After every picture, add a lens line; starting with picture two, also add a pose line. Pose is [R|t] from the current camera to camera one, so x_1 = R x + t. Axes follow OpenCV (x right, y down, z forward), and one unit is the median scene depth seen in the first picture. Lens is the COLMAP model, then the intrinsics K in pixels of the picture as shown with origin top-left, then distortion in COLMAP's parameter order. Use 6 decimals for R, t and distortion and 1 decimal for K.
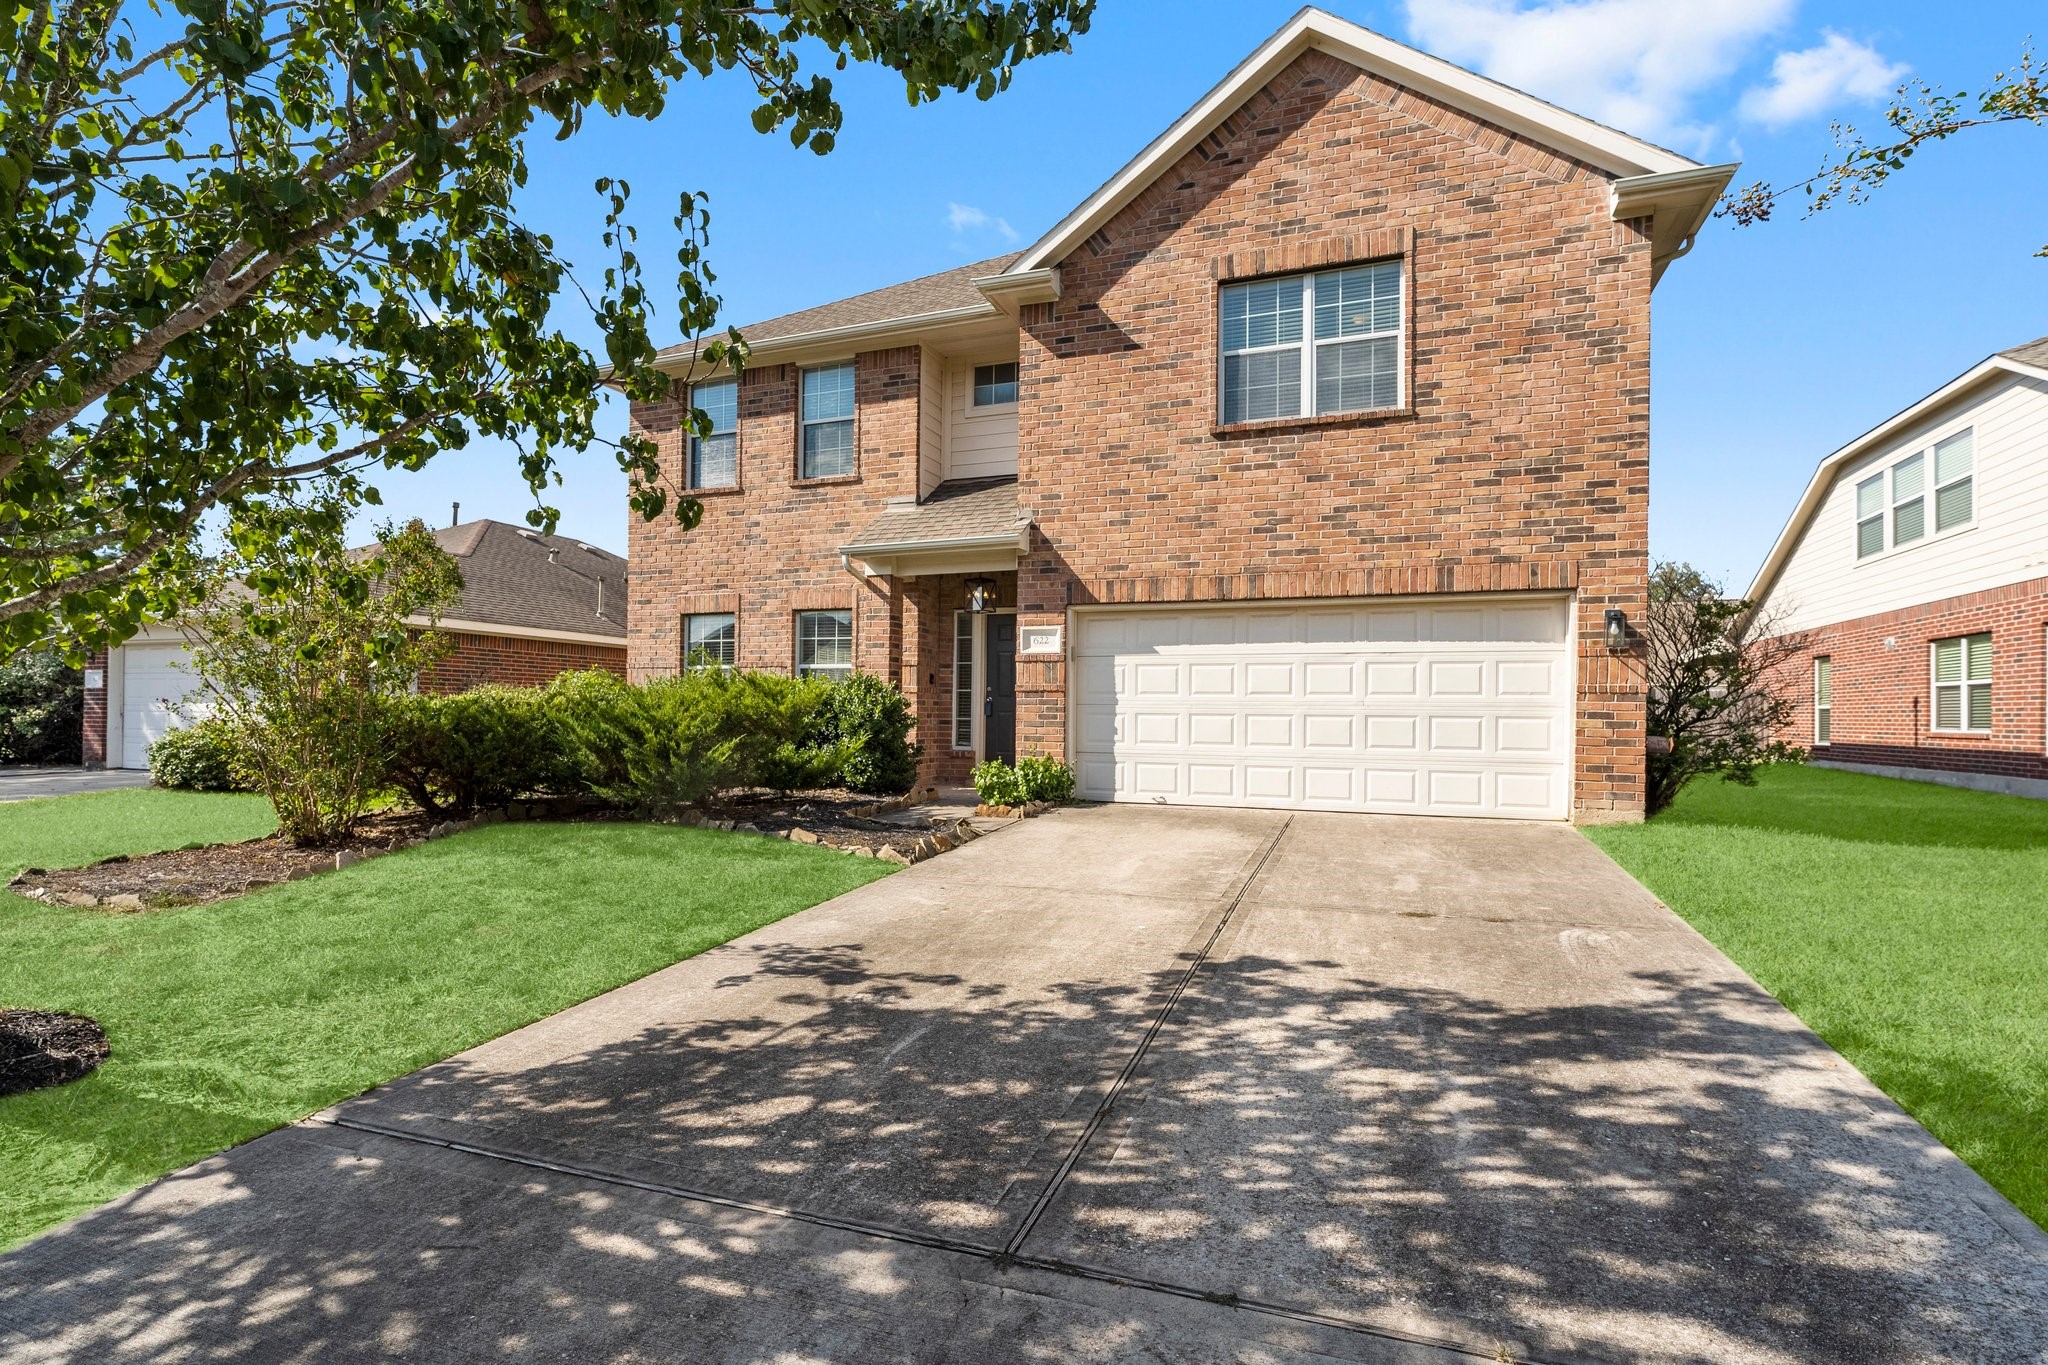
lens RADIAL K [[941.2, 0, 1026.2], [0, 941.2, 685.0], [0, 0, 1]] dist [-0.000185, -0.000792]
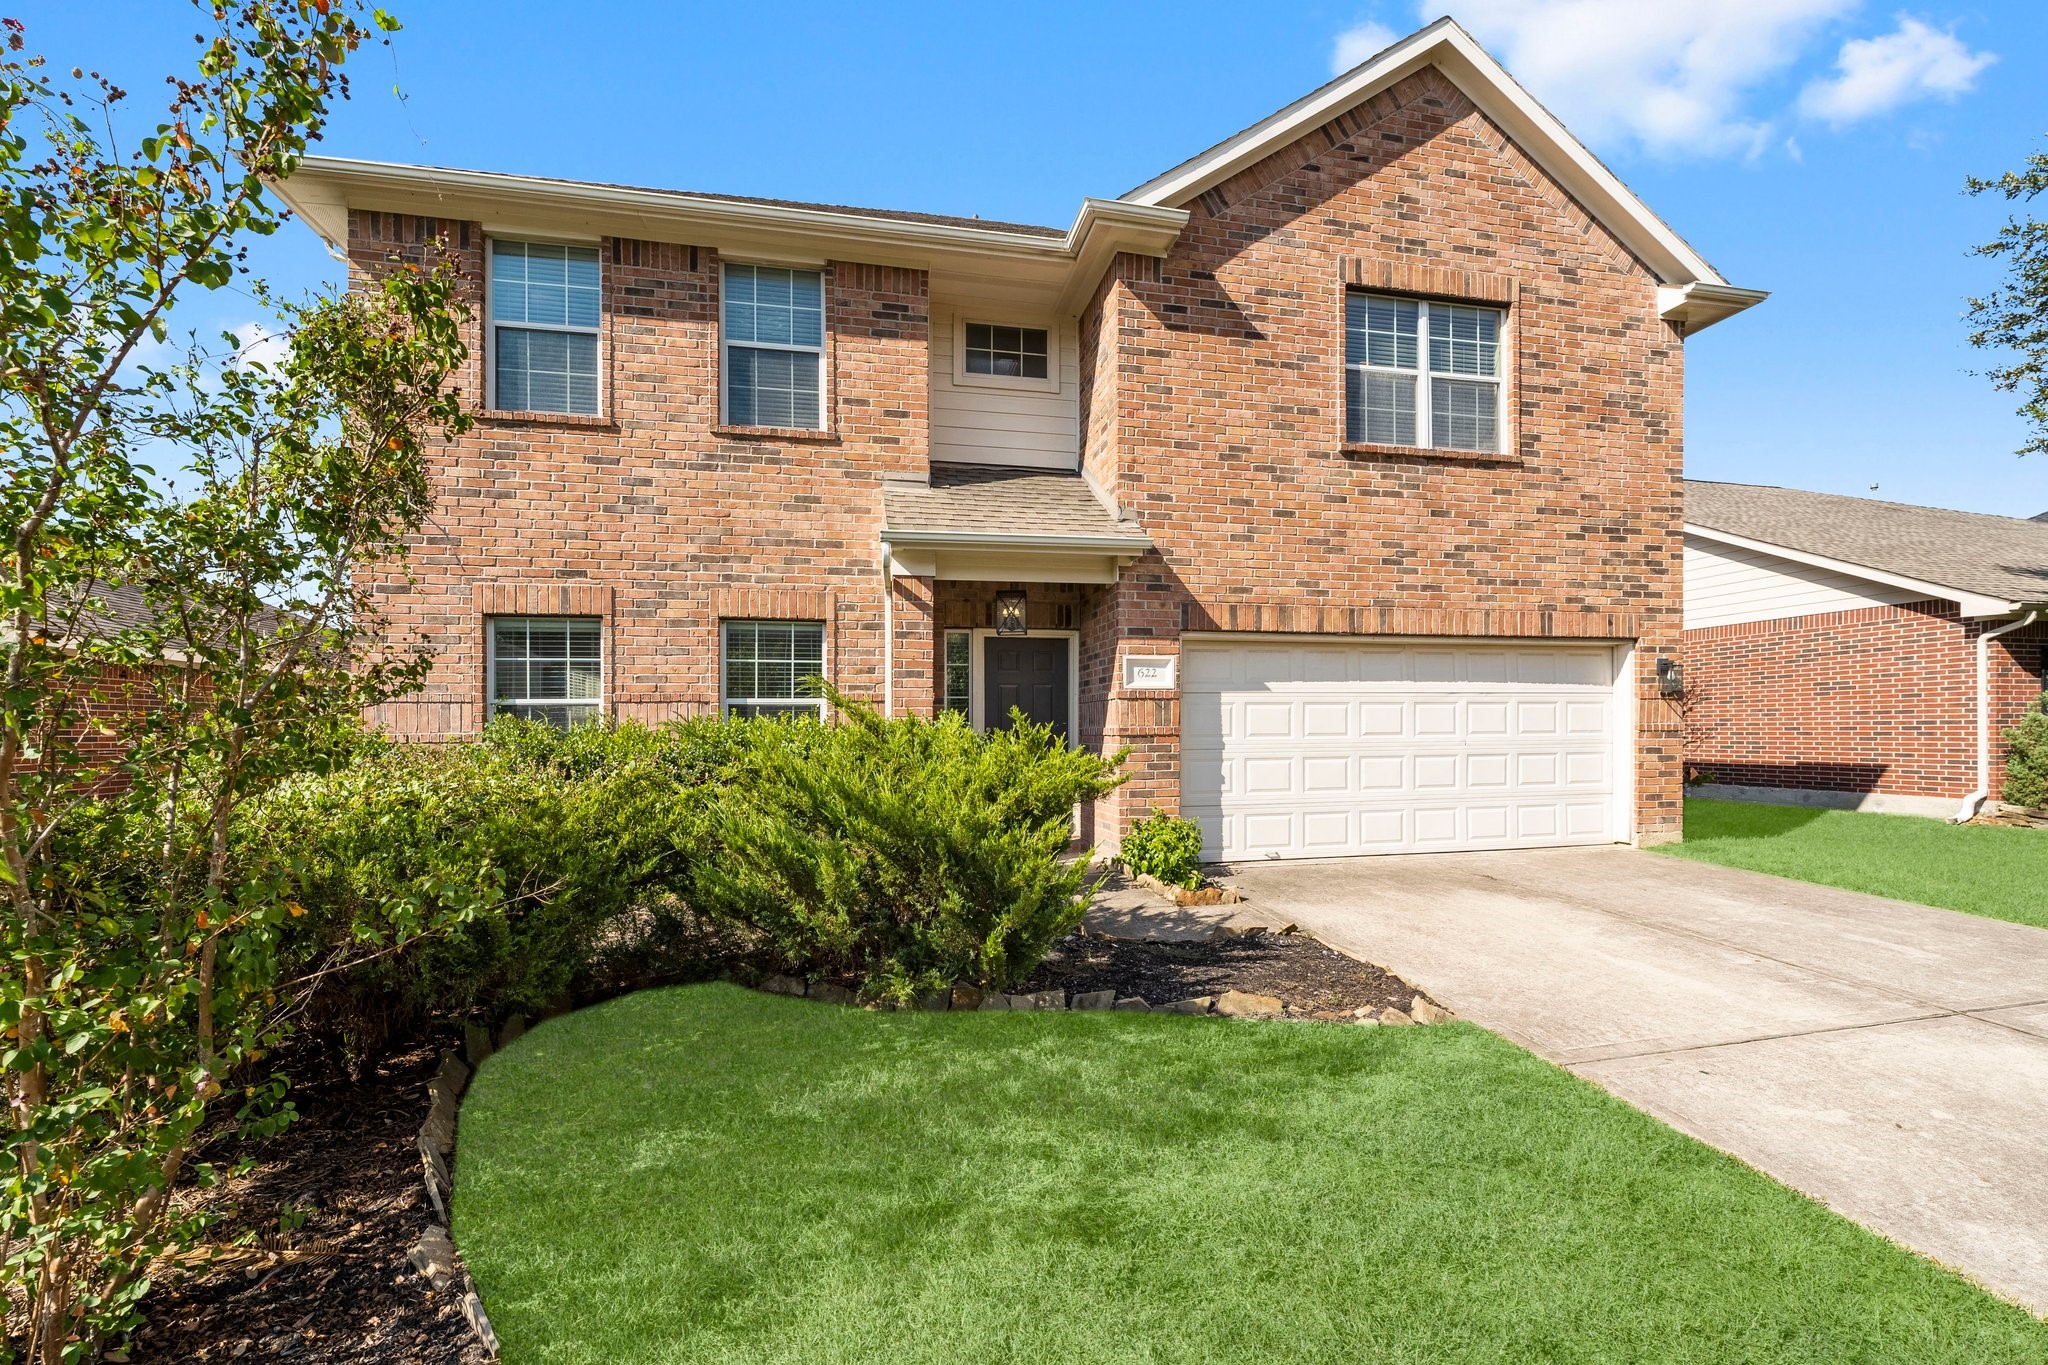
lens RADIAL K [[839.3, 0, 1086.6], [0, 839.3, 714.5], [0, 0, 1]] dist [-0.000146, 0.000674]
pose [[0.838400, -0.008734, 0.544986, -0.454484], [0.001539, 0.999906, 0.013657, -0.022907], [-0.545054, -0.010611, 0.838334, 0.449410]]
